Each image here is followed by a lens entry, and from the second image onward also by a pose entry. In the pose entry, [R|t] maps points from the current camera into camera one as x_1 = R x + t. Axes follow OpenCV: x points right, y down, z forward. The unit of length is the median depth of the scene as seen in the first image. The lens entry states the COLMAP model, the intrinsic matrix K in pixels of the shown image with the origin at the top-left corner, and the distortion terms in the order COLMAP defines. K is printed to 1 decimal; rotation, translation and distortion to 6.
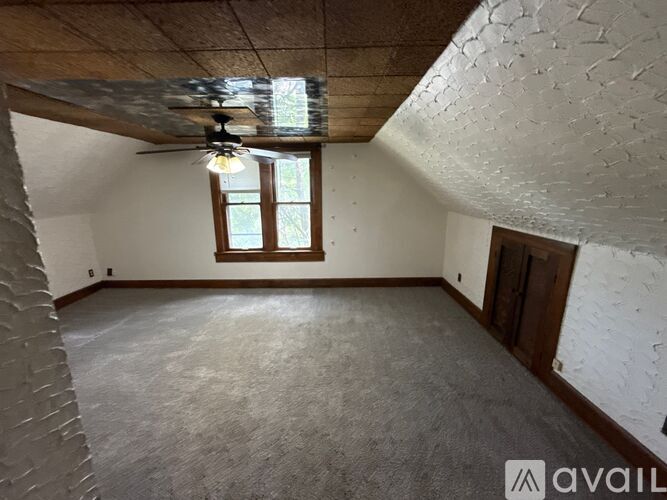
lens RADIAL K [[268.3, 0, 332.3], [0, 268.3, 249.2], [0, 0, 1]] dist [-0.001475, 0.000248]
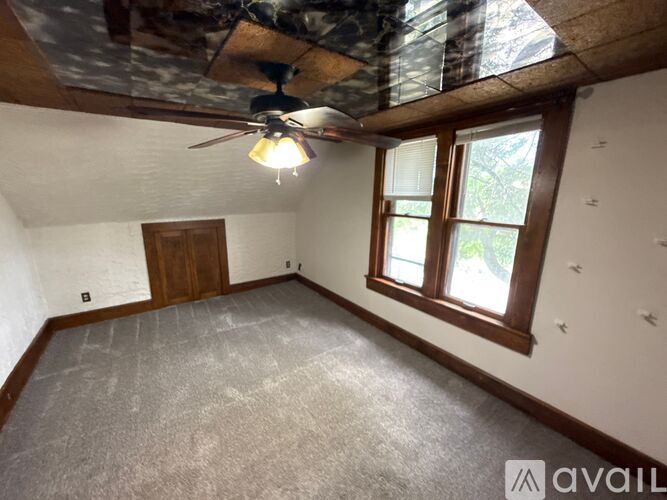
lens RADIAL K [[268.3, 0, 332.5], [0, 268.3, 249.3], [0, 0, 1]] dist [-0.001475, 0.000248]
pose [[0.582325, 0.187175, -0.791115, 0.105353], [-0.198450, 0.976423, 0.084943, -0.110319], [0.788362, 0.107532, 0.605741, 0.461551]]
